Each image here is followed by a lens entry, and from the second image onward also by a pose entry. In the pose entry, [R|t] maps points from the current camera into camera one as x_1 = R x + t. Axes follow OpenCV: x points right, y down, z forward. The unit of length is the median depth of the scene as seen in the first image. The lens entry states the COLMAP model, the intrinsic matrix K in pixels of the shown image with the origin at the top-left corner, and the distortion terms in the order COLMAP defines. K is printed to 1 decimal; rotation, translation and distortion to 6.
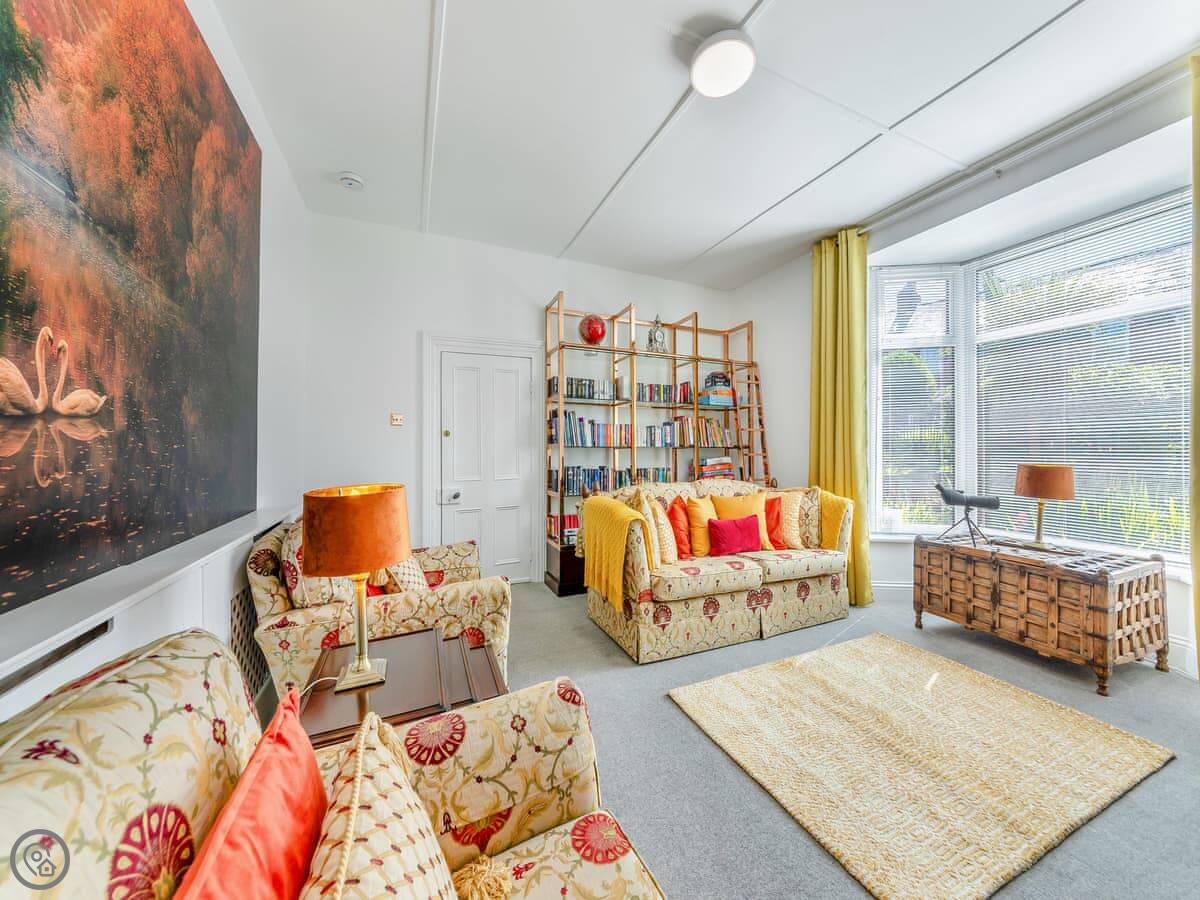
lens RADIAL K [[407.8, 0, 616.0], [0, 407.8, 449.0], [0, 0, 1]] dist [-0.017143, -0.000064]
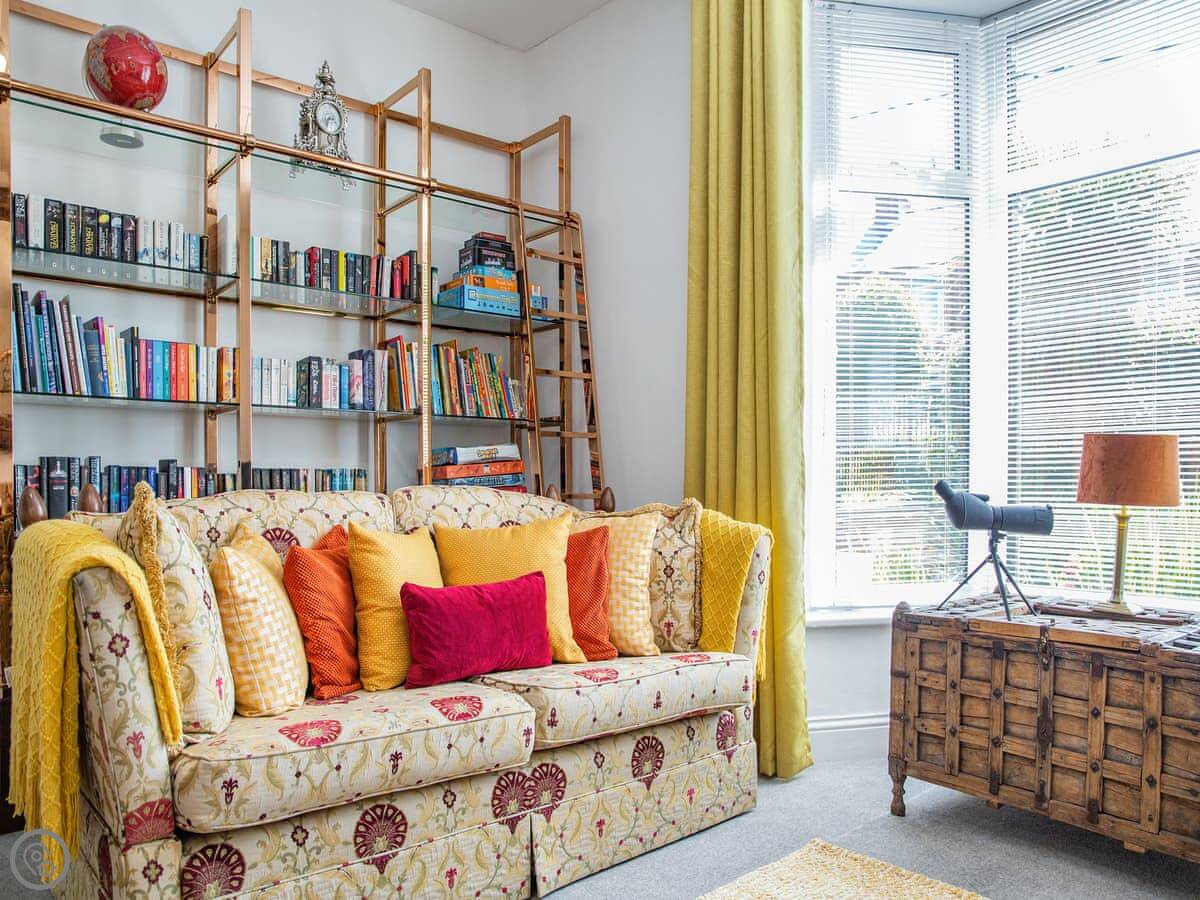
lens RADIAL K [[857.6, 0, 652.1], [0, 857.6, 473.6], [0, 0, 1]] dist [-0.129171, 0.084140]
pose [[0.940791, 0.008423, 0.338883, 0.189454], [-0.009127, 0.999958, 0.000485, 0.076153], [-0.338865, -0.003549, 0.940828, 0.238399]]
